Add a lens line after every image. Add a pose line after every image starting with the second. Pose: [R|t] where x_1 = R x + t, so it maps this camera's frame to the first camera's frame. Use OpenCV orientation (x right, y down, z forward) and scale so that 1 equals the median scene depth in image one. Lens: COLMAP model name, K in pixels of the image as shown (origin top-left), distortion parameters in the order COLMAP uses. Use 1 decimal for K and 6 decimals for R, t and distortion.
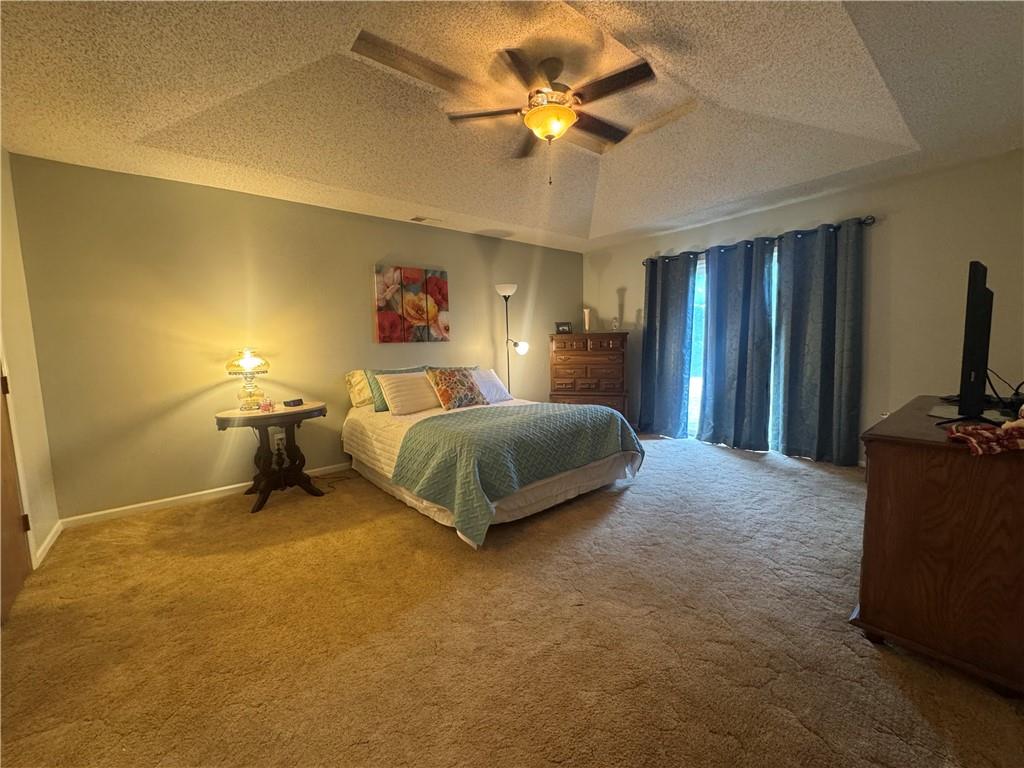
lens RADIAL K [[407.4, 0, 512.6], [0, 407.4, 384.3], [0, 0, 1]] dist [-0.005837, 0.000556]
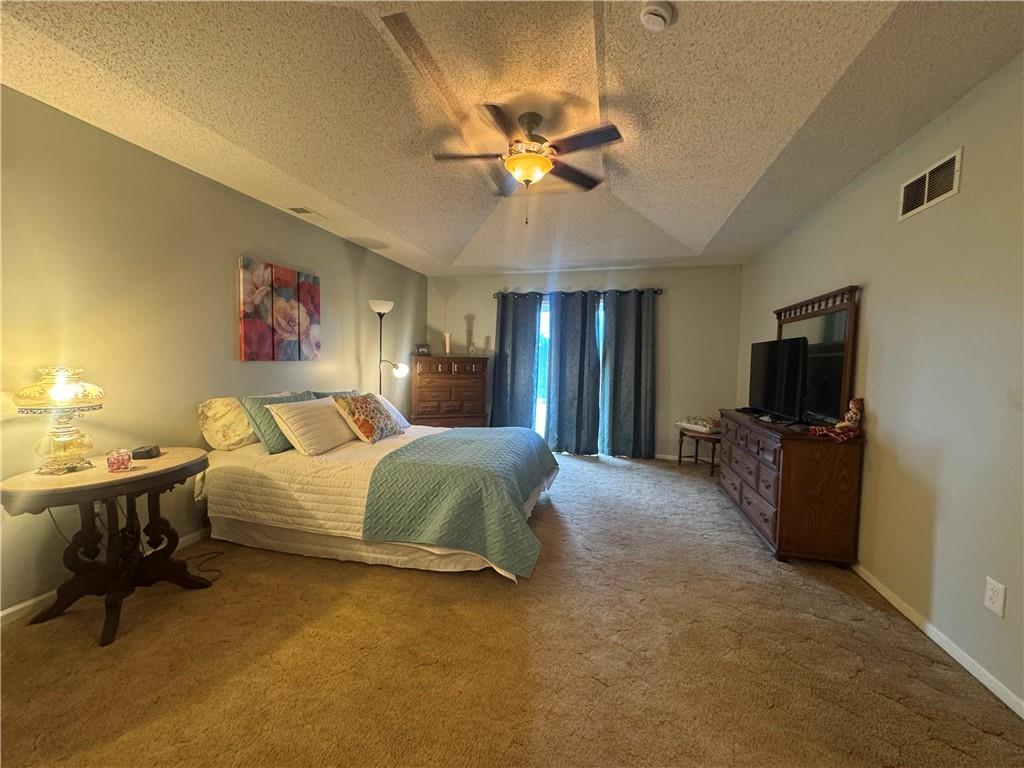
lens RADIAL K [[407.4, 0, 511.9], [0, 407.4, 384.2], [0, 0, 1]] dist [-0.005837, 0.000556]
pose [[0.805320, 0.000494, 0.592840, -0.378432], [0.025367, 0.999055, -0.035290, -0.020971], [-0.592298, 0.043458, 0.804546, 0.115465]]
